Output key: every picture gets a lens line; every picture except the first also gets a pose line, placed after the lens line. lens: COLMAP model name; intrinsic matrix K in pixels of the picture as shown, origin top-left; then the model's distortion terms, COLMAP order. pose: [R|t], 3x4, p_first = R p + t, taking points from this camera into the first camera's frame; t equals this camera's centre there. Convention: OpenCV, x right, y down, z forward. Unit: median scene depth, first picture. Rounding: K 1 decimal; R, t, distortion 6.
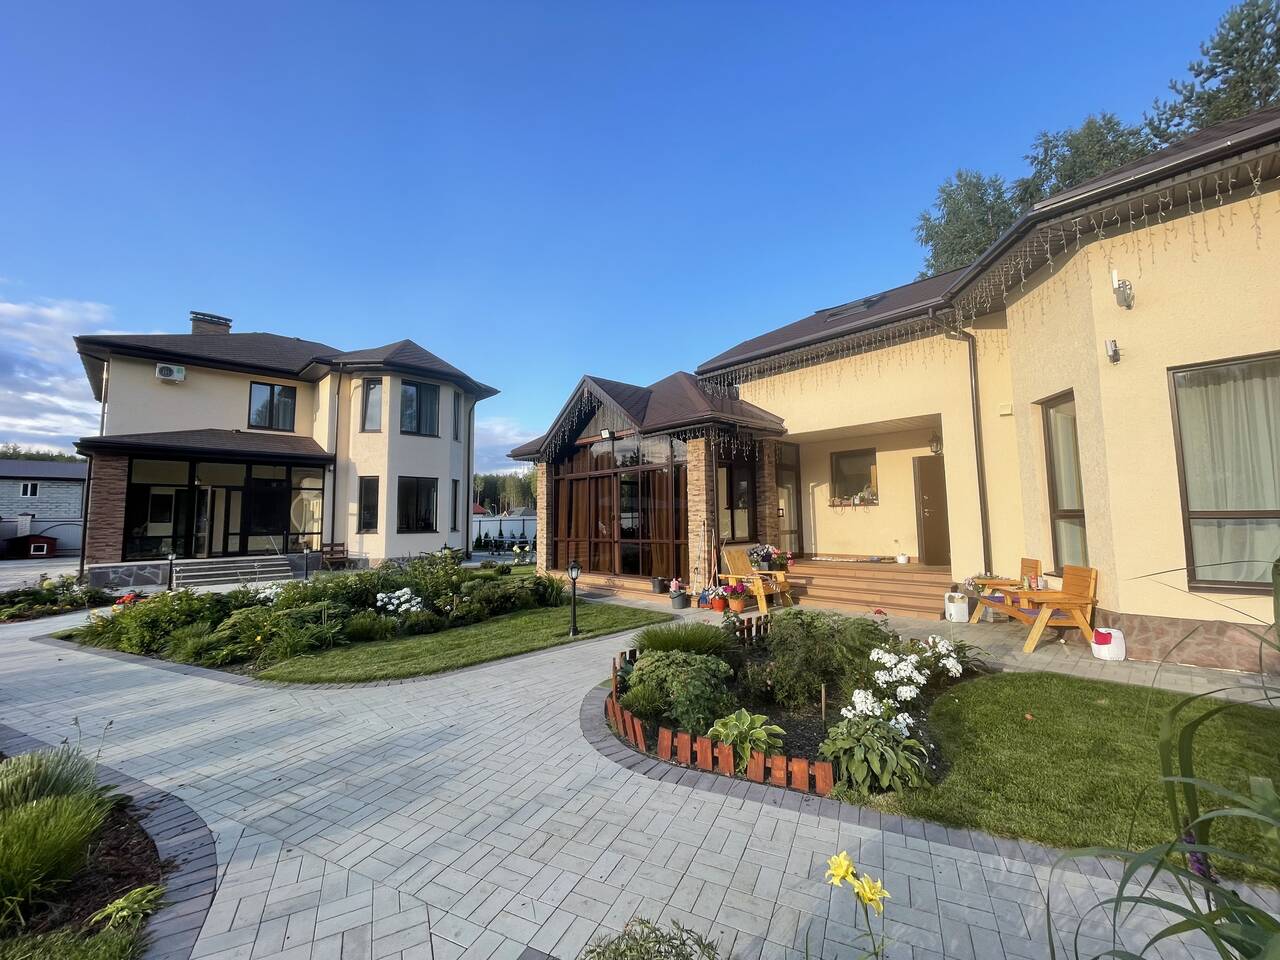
lens RADIAL K [[513.2, 0, 640.0], [0, 513.2, 480.0], [0, 0, 1]] dist [0.001145, 0.000117]
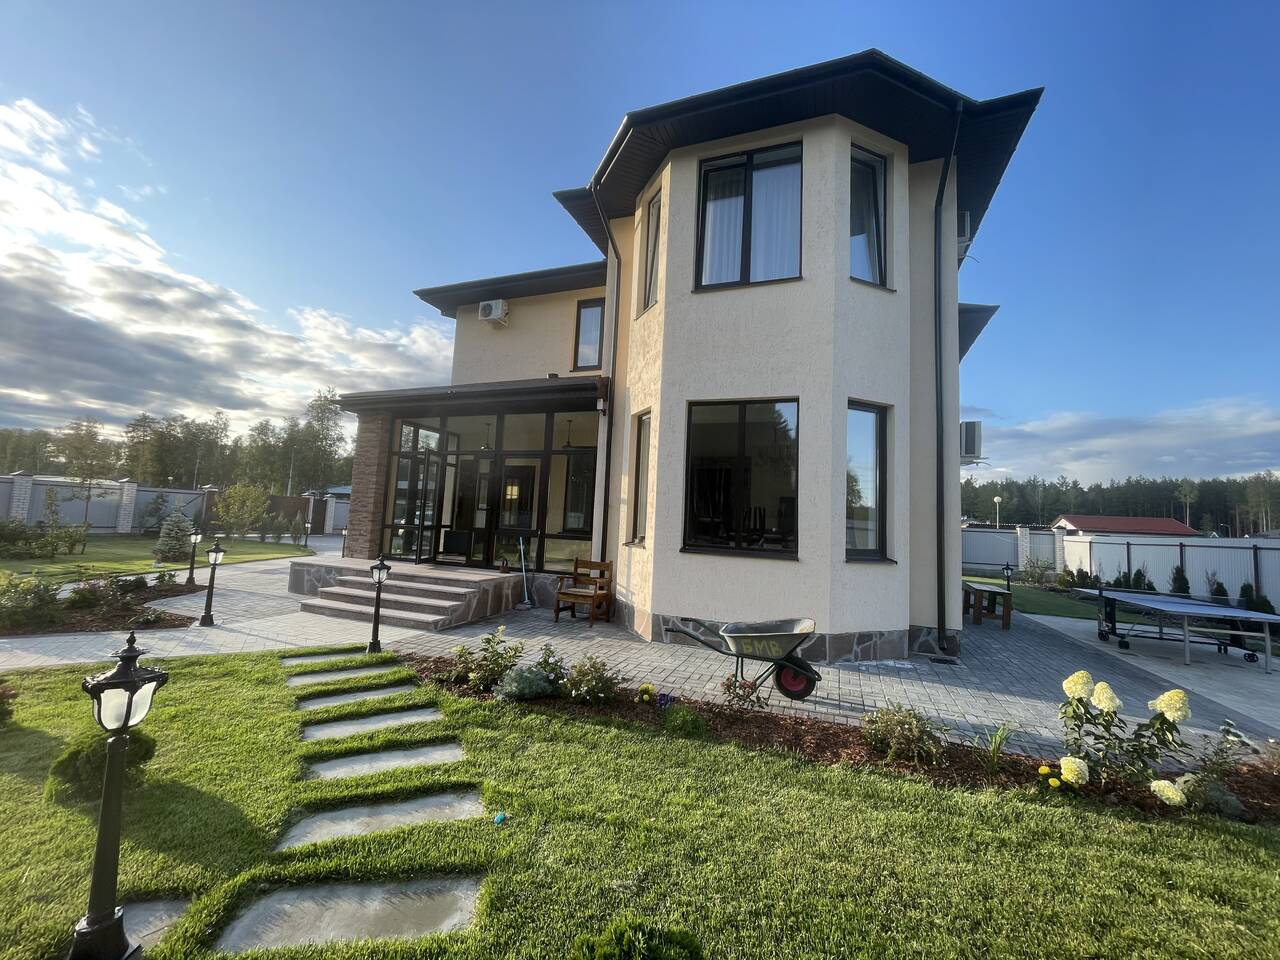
lens RADIAL K [[513.2, 0, 640.0], [0, 513.2, 480.0], [0, 0, 1]] dist [0.001145, 0.000117]
pose [[0.432086, -0.042730, -0.900819, -0.146349], [0.020265, 0.999085, -0.037671, 0.064288], [0.901604, -0.001978, 0.432557, 0.806638]]
